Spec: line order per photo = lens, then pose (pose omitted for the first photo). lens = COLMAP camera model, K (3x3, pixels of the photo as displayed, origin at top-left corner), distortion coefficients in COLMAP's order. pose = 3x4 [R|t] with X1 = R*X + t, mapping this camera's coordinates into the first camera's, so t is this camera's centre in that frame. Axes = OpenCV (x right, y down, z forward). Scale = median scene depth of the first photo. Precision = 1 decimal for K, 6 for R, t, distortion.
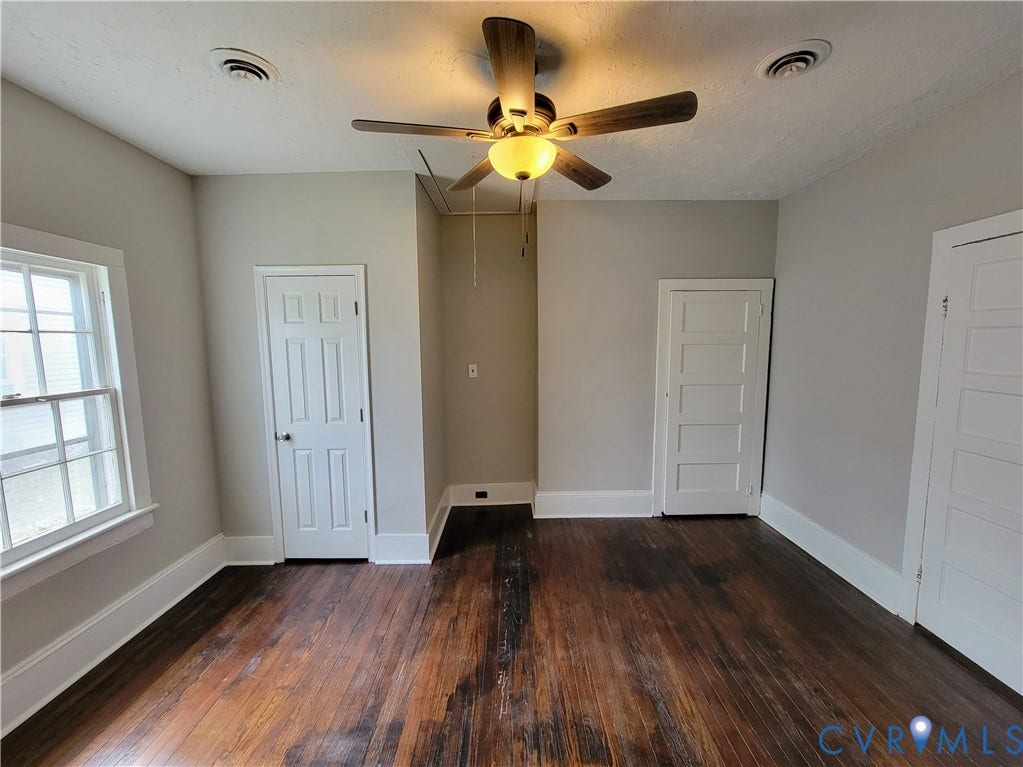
lens RADIAL K [[418.4, 0, 511.4], [0, 418.4, 388.1], [0, 0, 1]] dist [-0.002403, 0.000202]
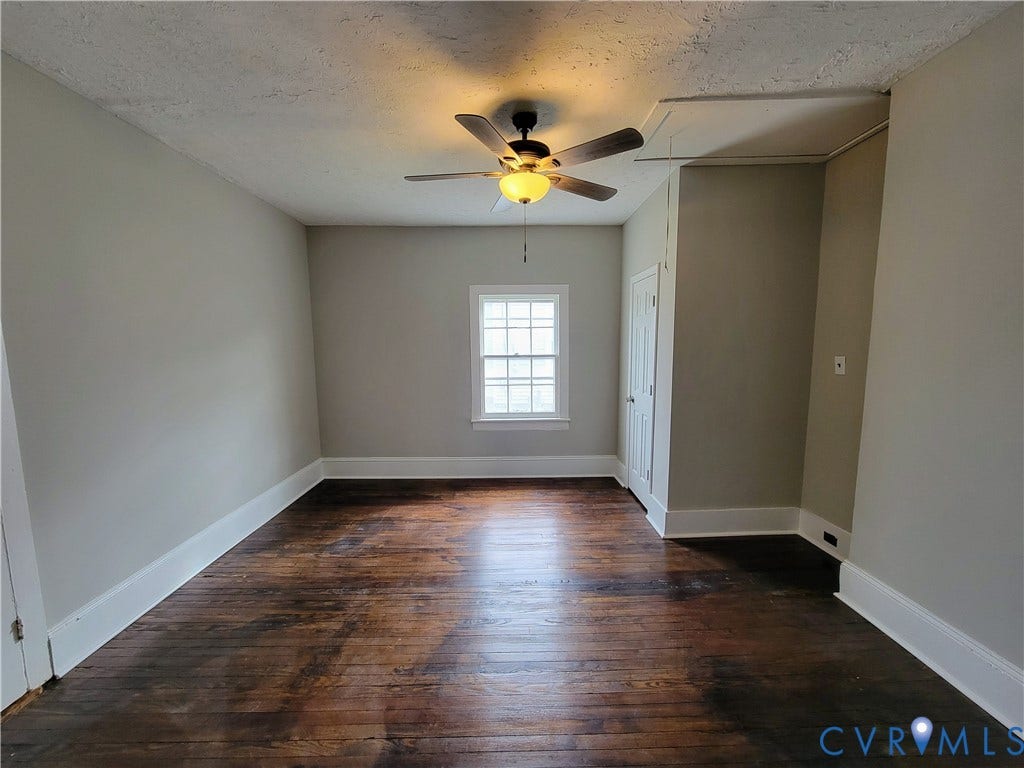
lens RADIAL K [[418.8, 0, 511.9], [0, 418.8, 388.6], [0, 0, 1]] dist [-0.002403, 0.000202]
pose [[0.014790, 0.122288, -0.992384, 0.962500], [-0.095632, 0.988116, 0.120337, -0.053548], [0.995307, 0.093124, 0.026309, 0.667641]]
